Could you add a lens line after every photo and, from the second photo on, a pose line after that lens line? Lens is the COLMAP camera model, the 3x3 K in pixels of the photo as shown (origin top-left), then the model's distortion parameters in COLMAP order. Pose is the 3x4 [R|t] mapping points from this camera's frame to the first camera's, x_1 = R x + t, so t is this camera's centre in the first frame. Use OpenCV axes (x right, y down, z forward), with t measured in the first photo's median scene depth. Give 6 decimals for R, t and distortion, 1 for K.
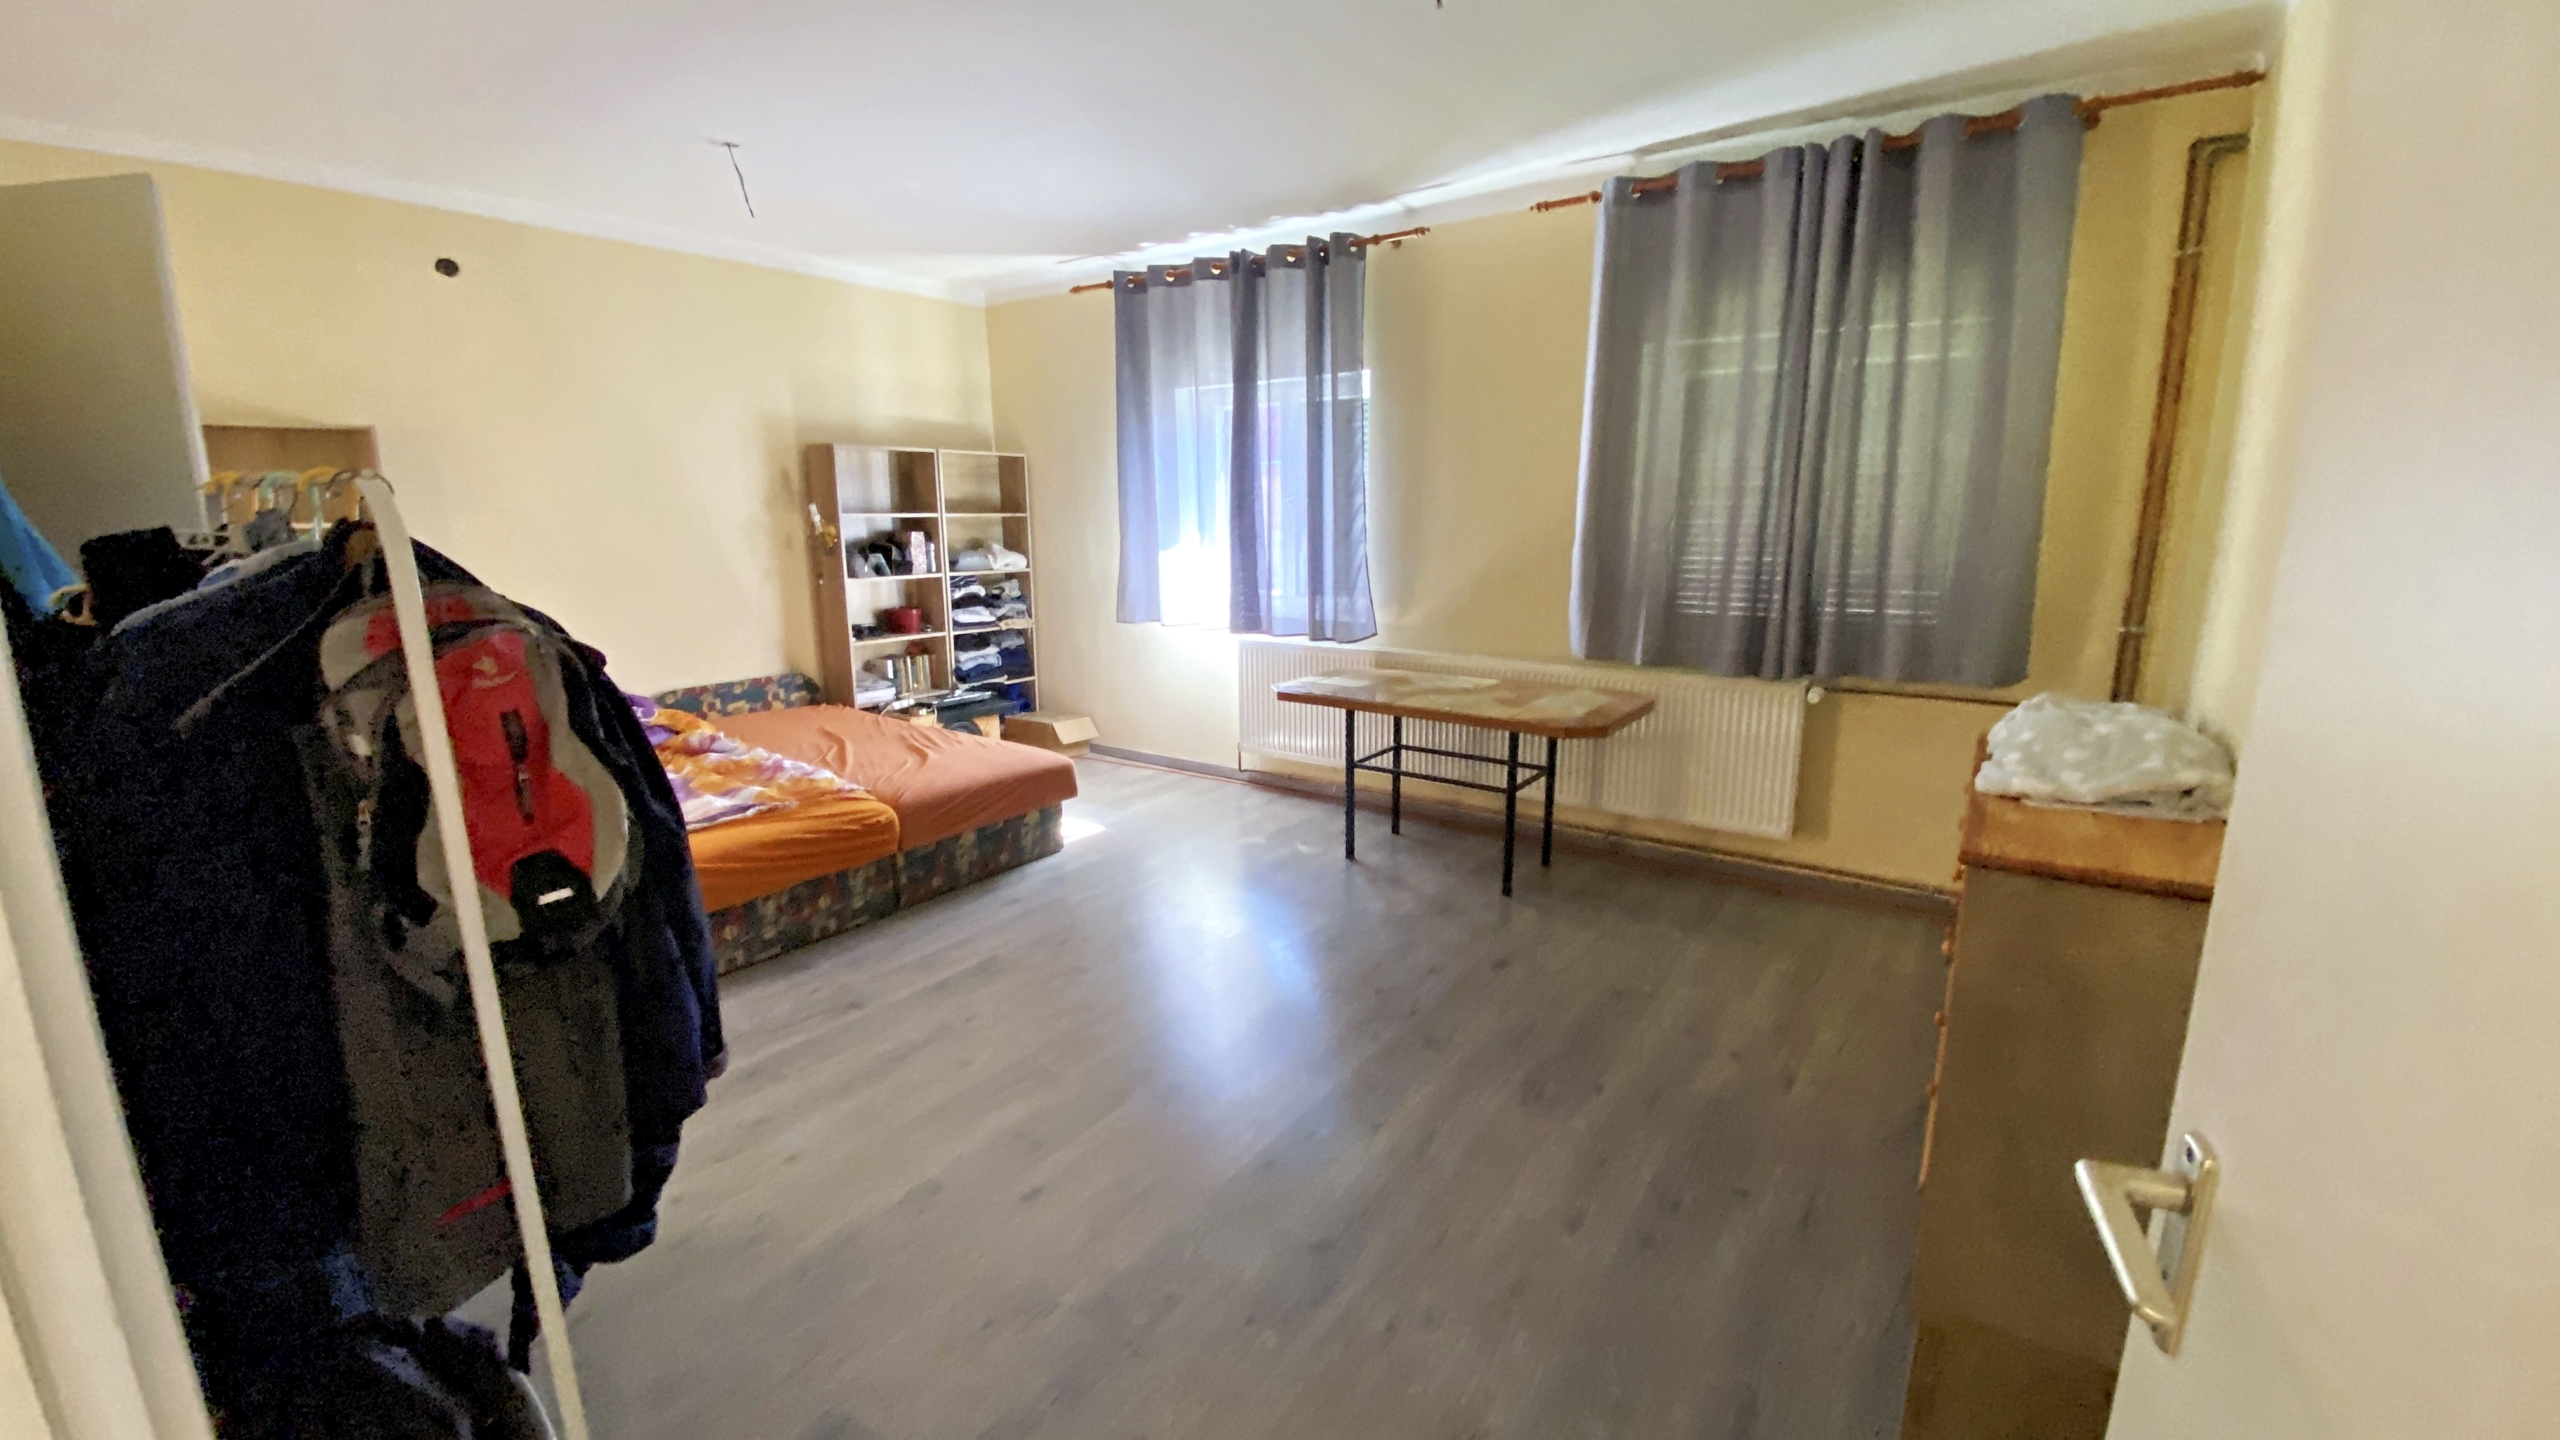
lens RADIAL K [[1058.6, 0, 1261.4], [0, 1058.6, 723.7], [0, 0, 1]] dist [-0.012459, -0.002449]
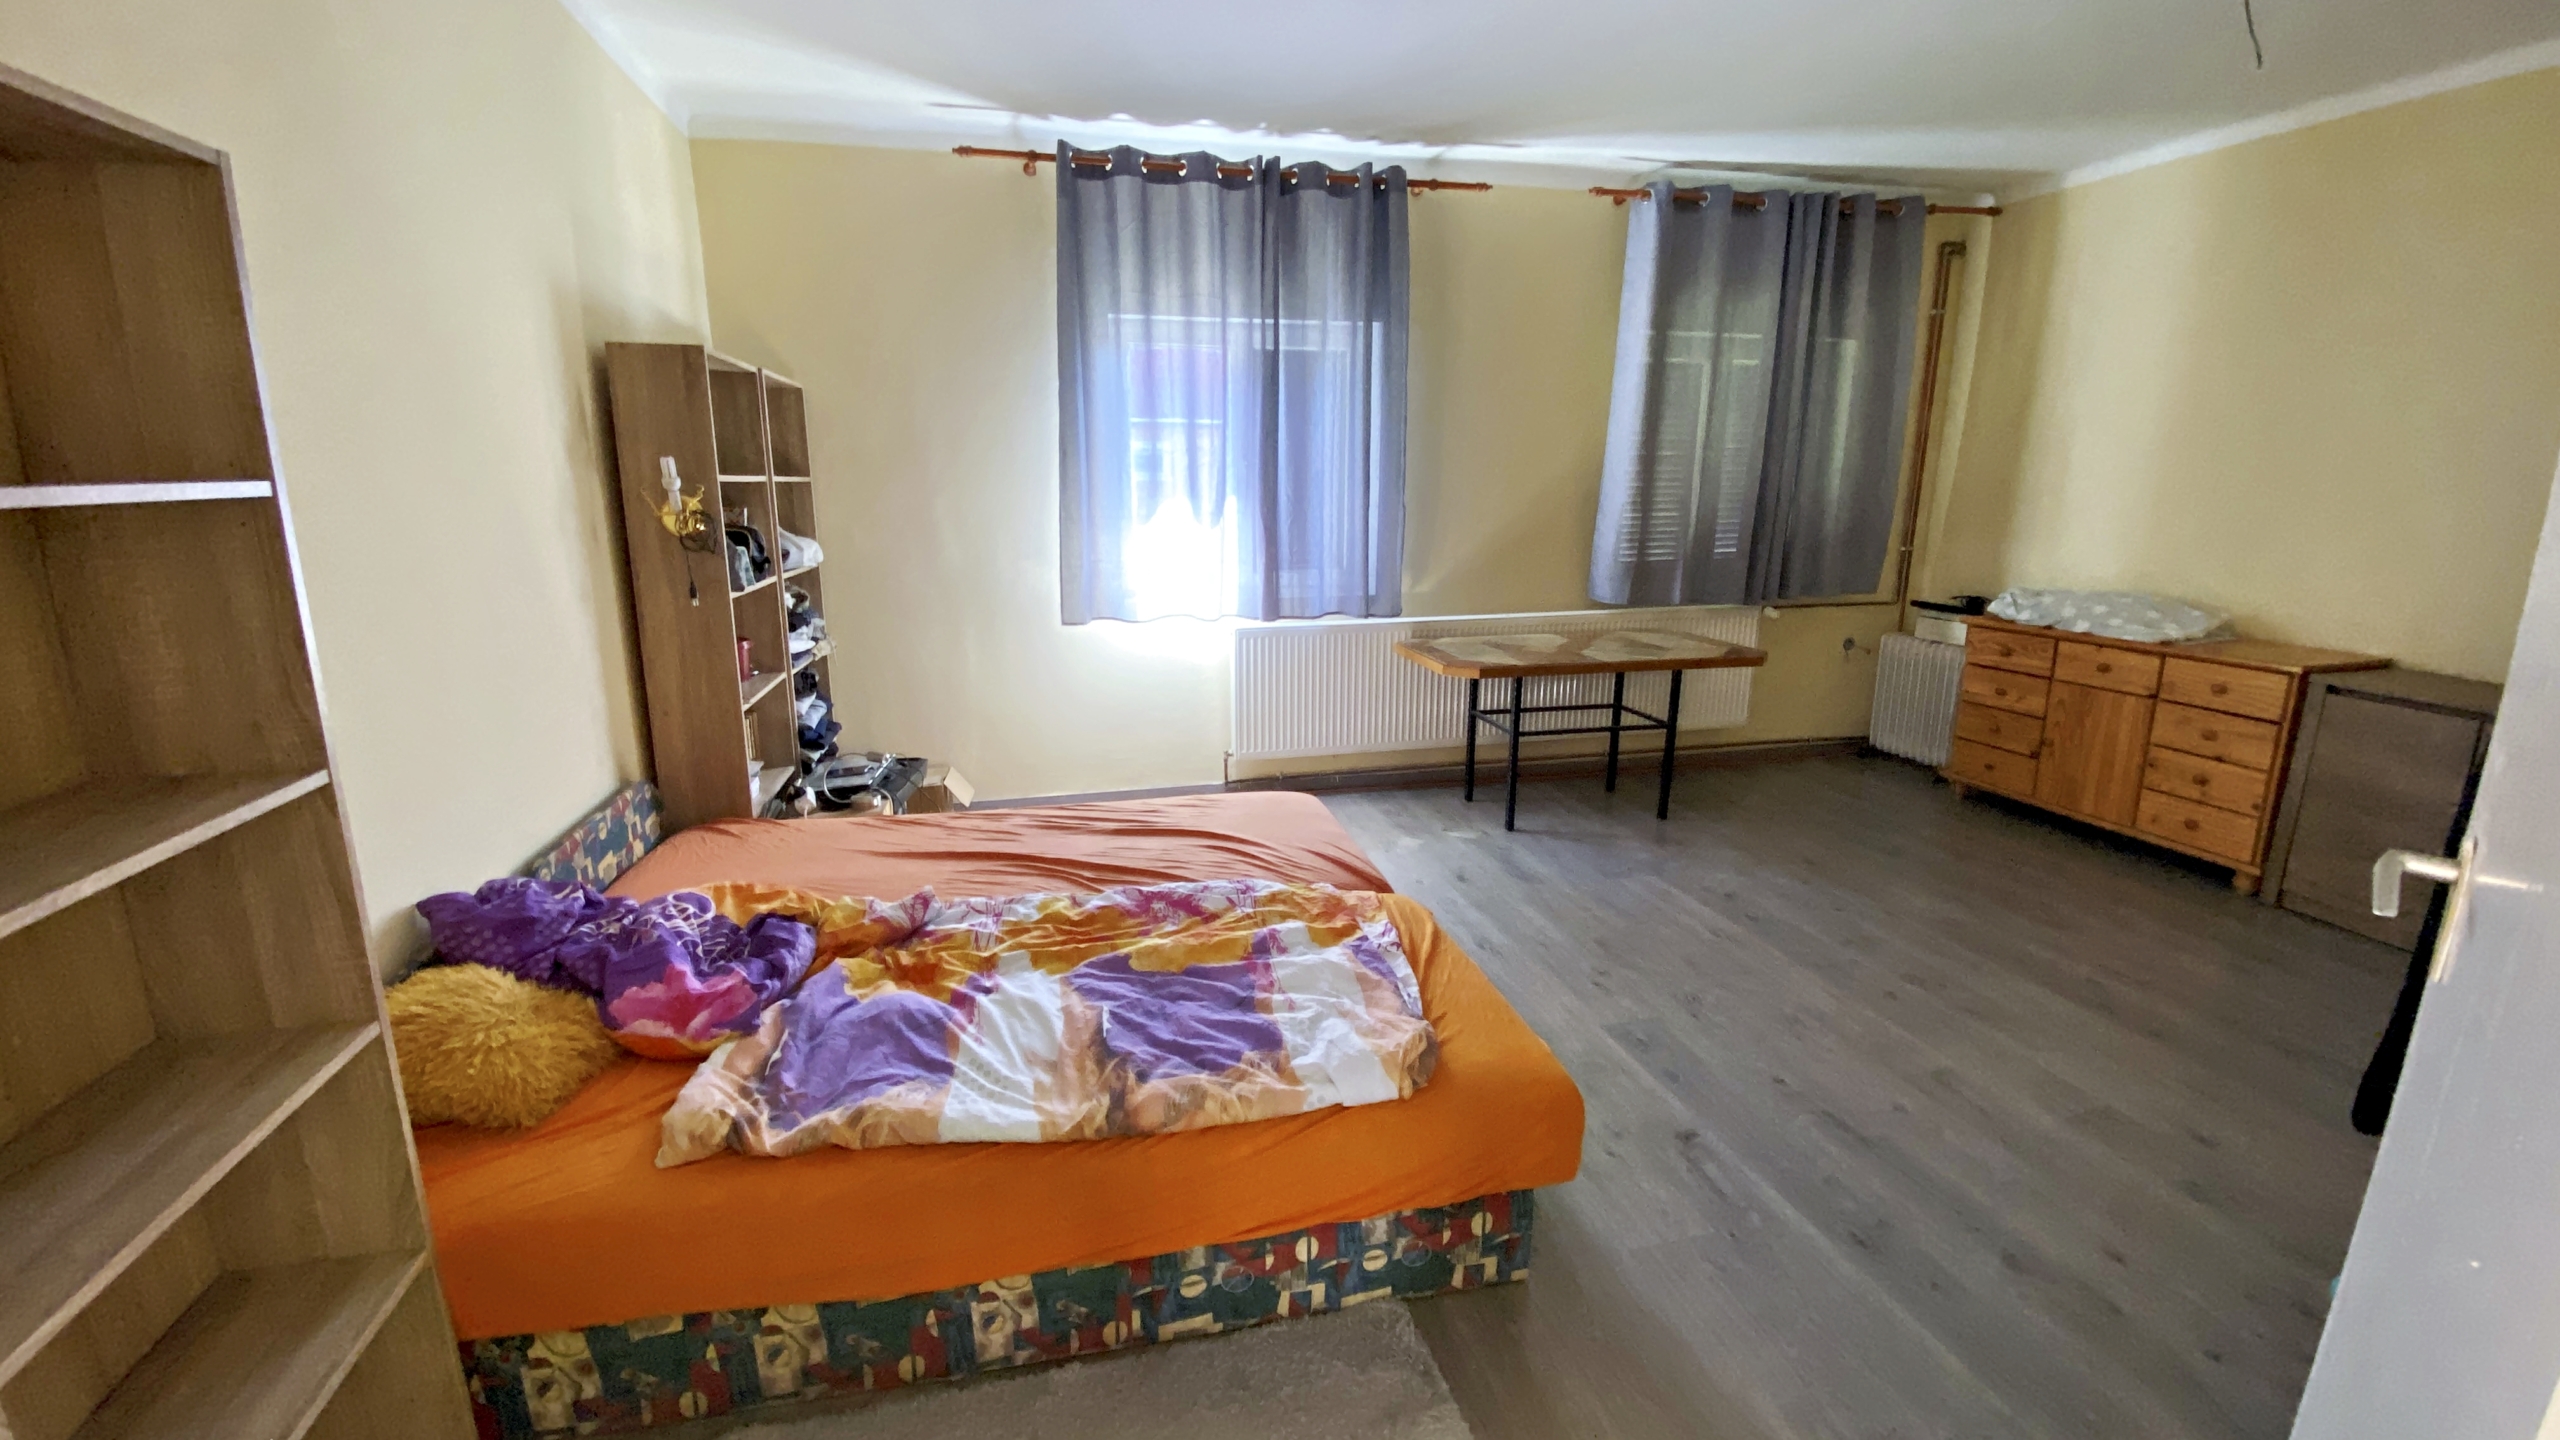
lens RADIAL K [[1058.6, 0, 1266.8], [0, 1058.6, 717.8], [0, 0, 1]] dist [-0.012459, -0.002449]
pose [[0.649628, -0.164550, 0.742231, -0.768970], [0.152426, 0.984663, 0.084888, -0.092314], [-0.744815, 0.057990, 0.664746, 0.514772]]
